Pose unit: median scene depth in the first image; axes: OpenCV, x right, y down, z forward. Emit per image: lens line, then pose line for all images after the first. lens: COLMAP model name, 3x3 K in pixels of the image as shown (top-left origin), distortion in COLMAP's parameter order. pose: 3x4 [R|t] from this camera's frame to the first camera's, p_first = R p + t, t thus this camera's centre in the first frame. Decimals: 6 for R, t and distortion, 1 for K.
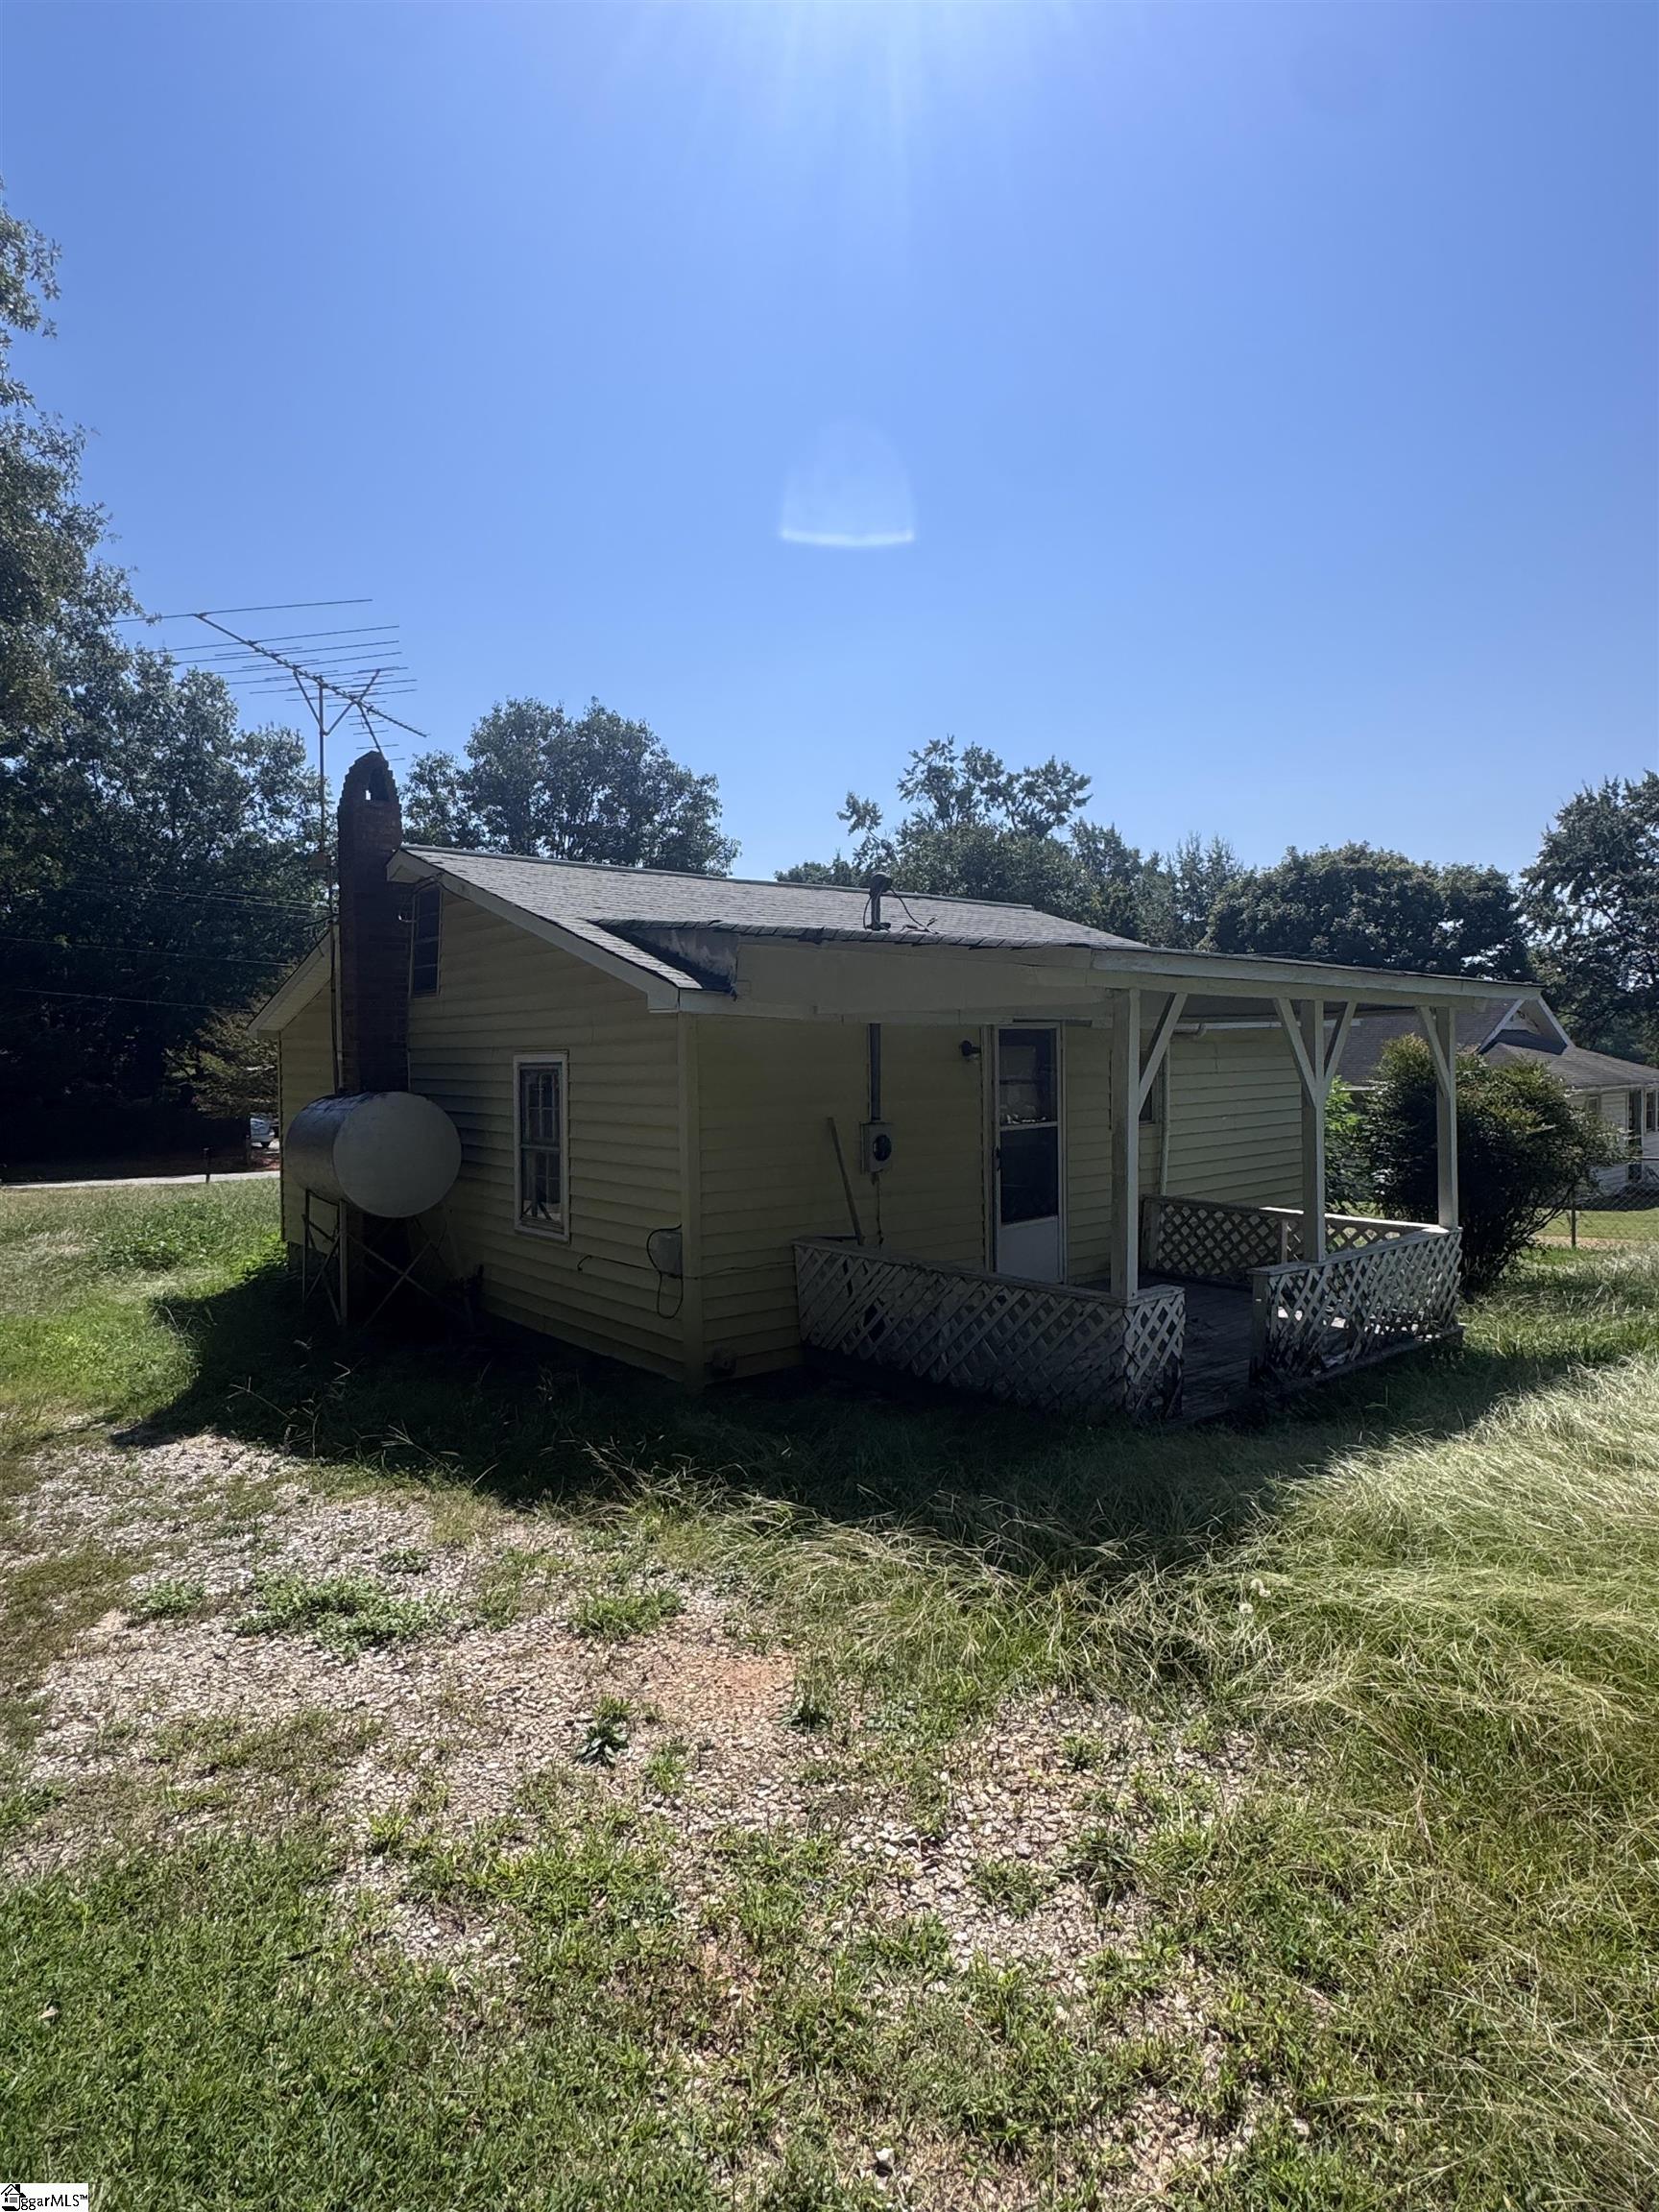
lens RADIAL K [[1225.4, 0, 827.7], [0, 1225.4, 1100.4], [0, 0, 1]] dist [0.000560, -0.000044]
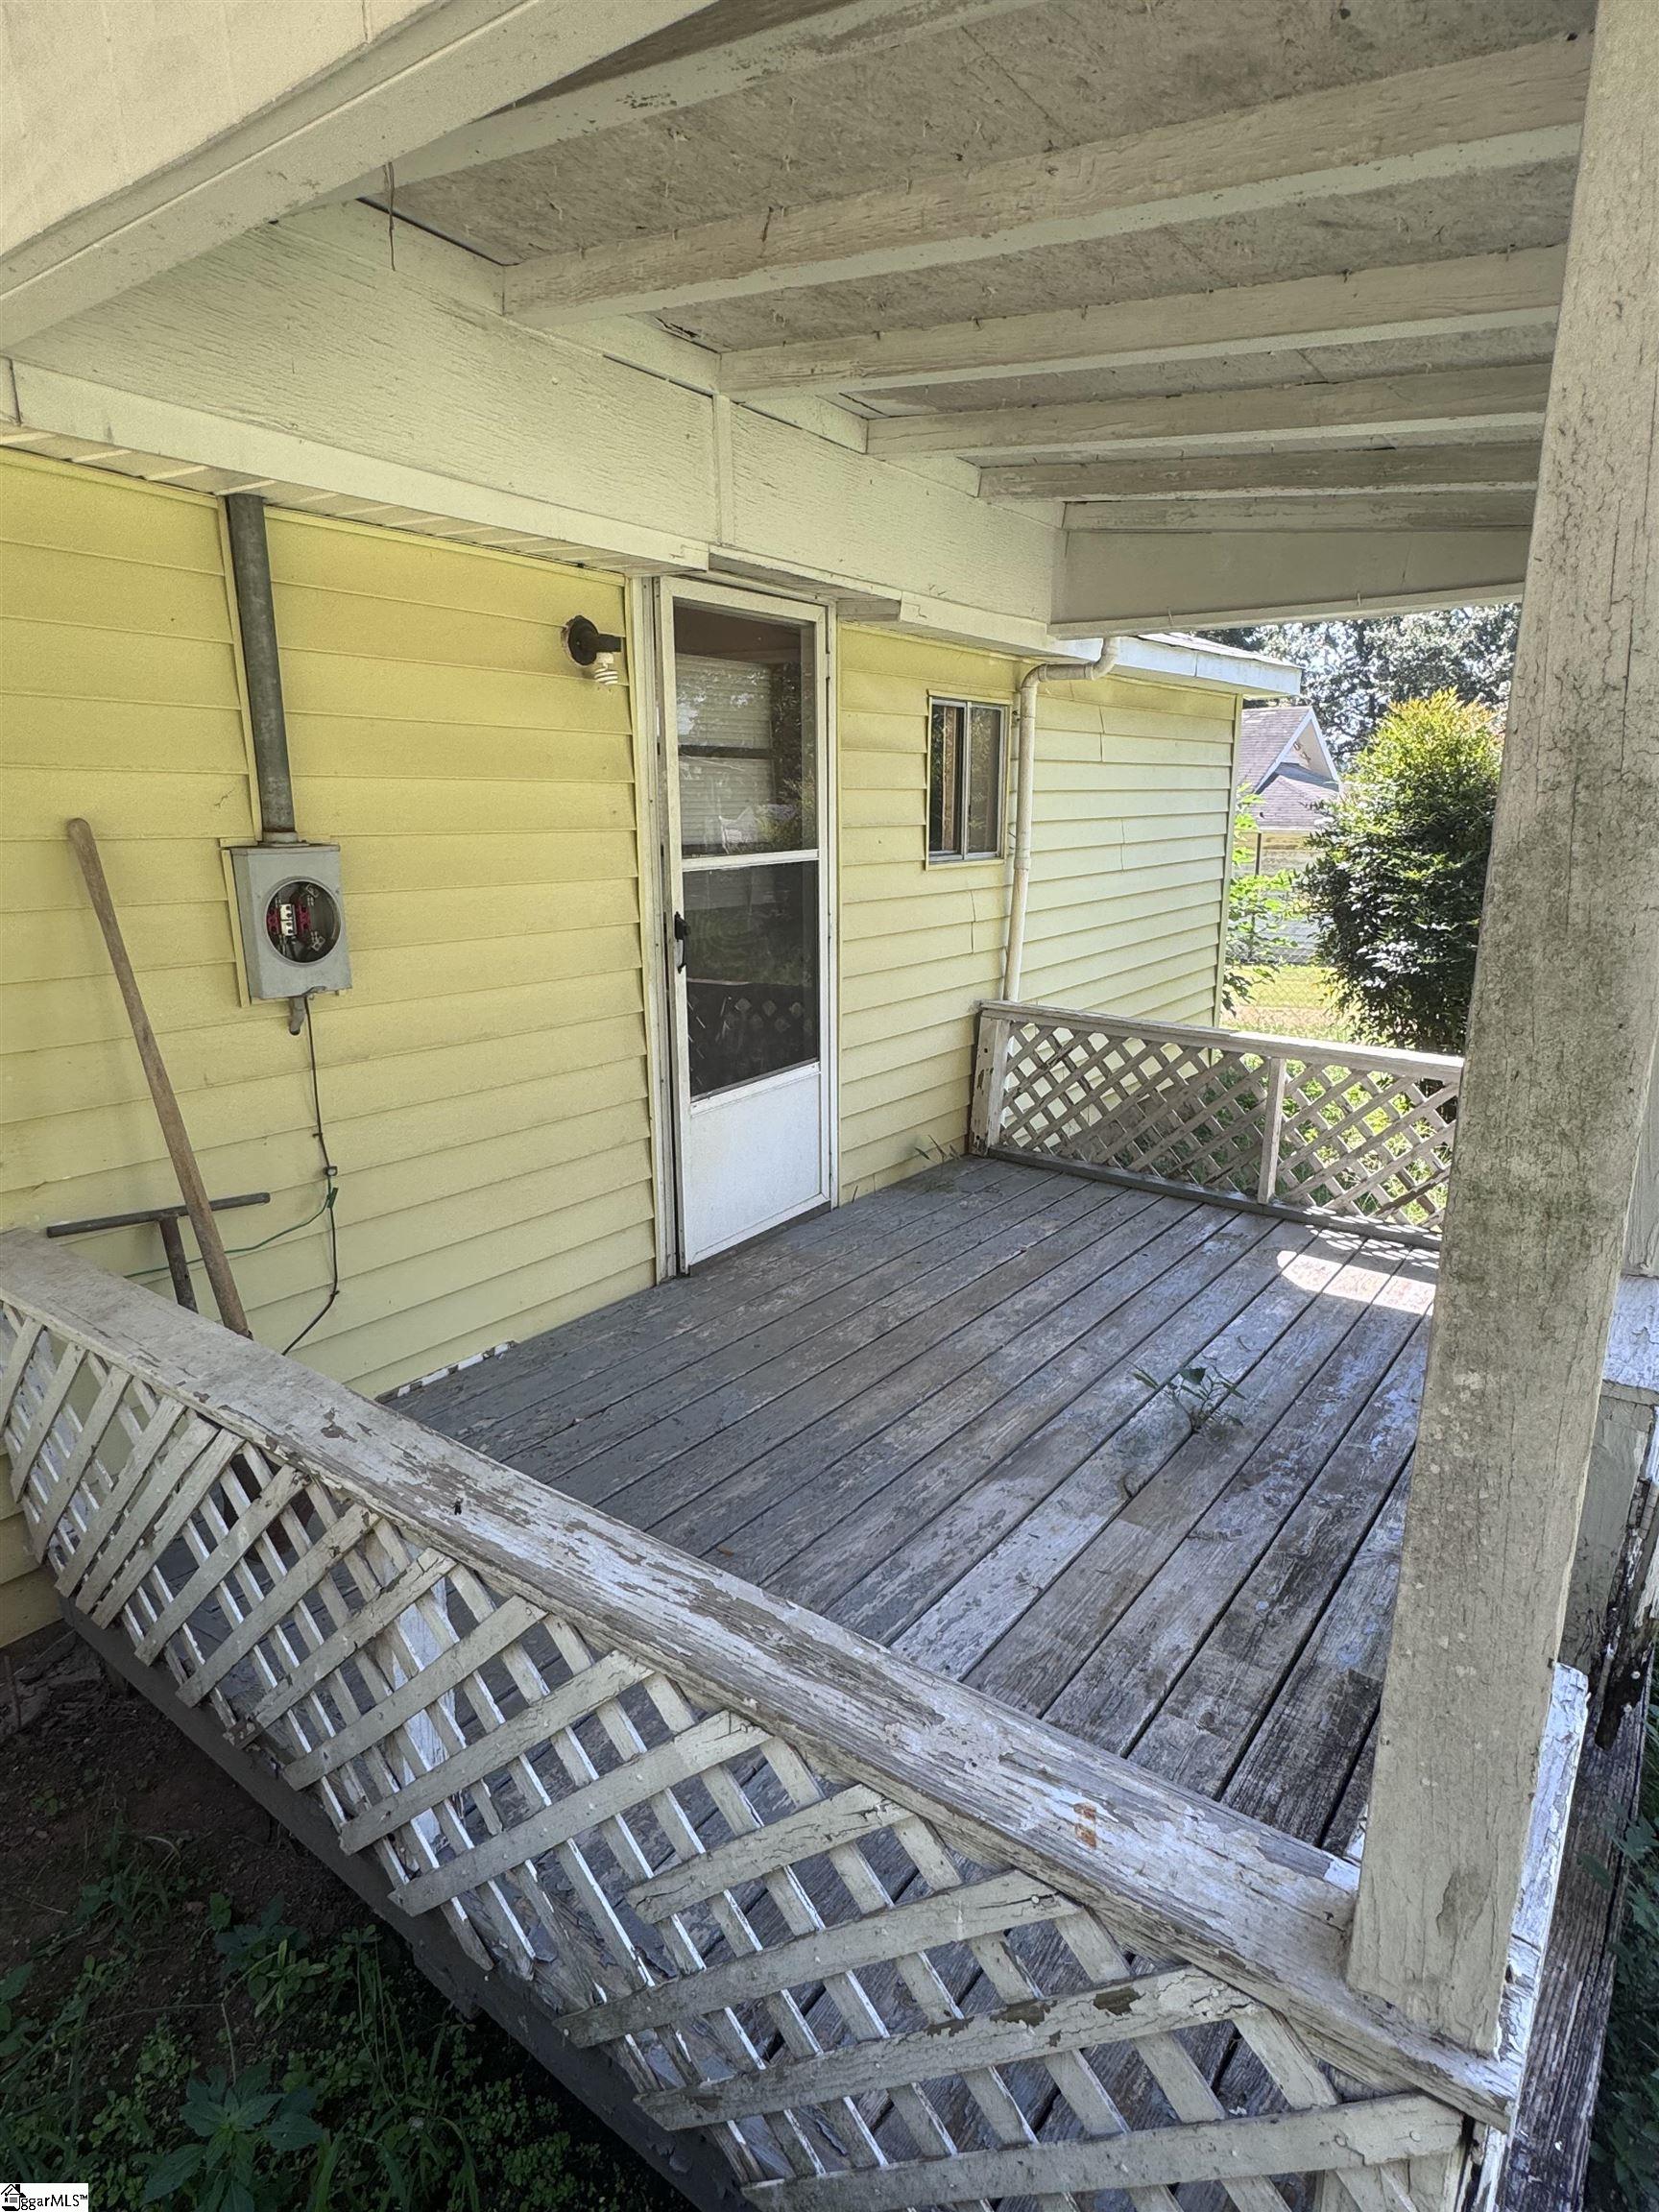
lens RADIAL K [[1225.4, 0, 827.3], [0, 1225.4, 1112.2], [0, 0, 1]] dist [0.000560, -0.000044]
pose [[0.974672, -0.044960, 0.219074, 0.086617], [-0.001662, 0.978100, 0.208128, 0.016948], [-0.223633, -0.203221, 0.953252, 0.538830]]
